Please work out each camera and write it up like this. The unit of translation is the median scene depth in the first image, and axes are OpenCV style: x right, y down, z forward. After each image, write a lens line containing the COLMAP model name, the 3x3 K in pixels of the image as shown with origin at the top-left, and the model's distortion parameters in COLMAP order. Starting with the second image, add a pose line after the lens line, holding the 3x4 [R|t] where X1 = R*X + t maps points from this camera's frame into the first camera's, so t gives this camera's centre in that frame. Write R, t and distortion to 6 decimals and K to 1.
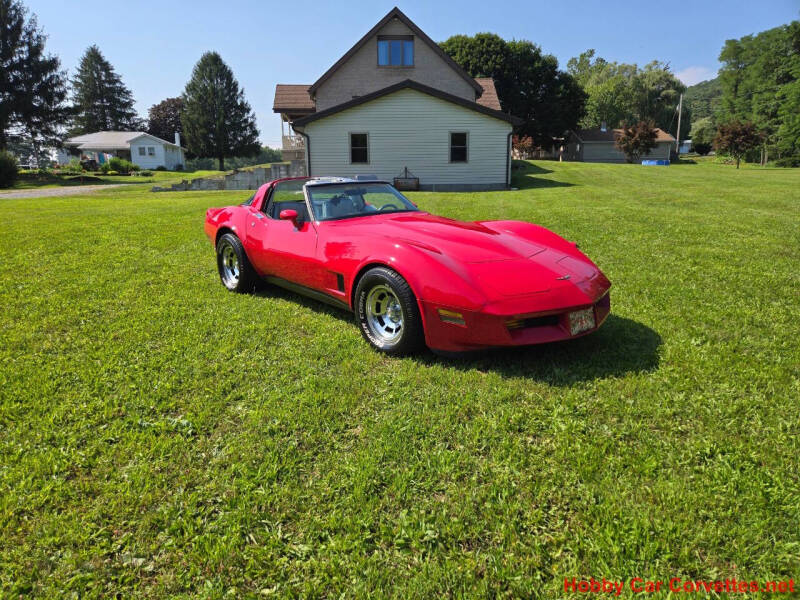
lens RADIAL K [[537.2, 0, 400.0], [0, 537.2, 300.0], [0, 0, 1]] dist [0.068899, -0.057950]
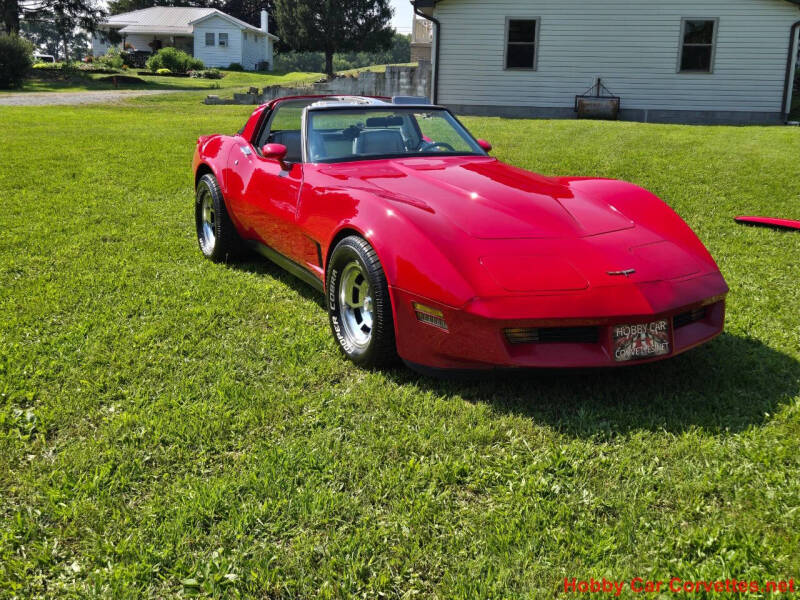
lens RADIAL K [[912.9, 0, 421.5], [0, 912.9, 316.5], [0, 0, 1]] dist [0.057239, -0.035744]
pose [[0.974279, 0.088954, -0.207046, 0.279030], [-0.084887, 0.995984, 0.028462, 0.000836], [0.208747, -0.010154, 0.977917, -0.107465]]
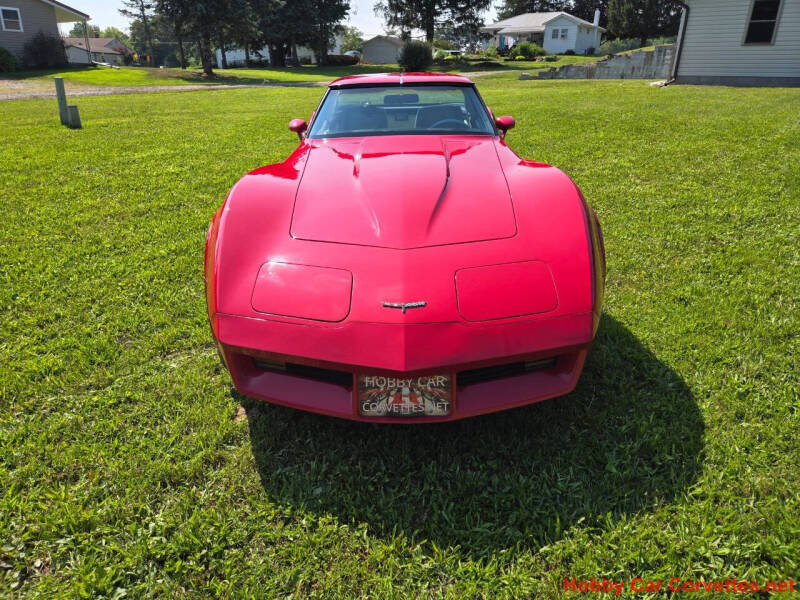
lens RADIAL K [[537.2, 0, 400.0], [0, 537.2, 300.0], [0, 0, 1]] dist [0.068899, -0.057950]
pose [[0.743332, 0.276129, -0.609270, 0.567195], [-0.155742, 0.957234, 0.243819, -0.157867], [0.650540, -0.086350, 0.754547, 0.566792]]
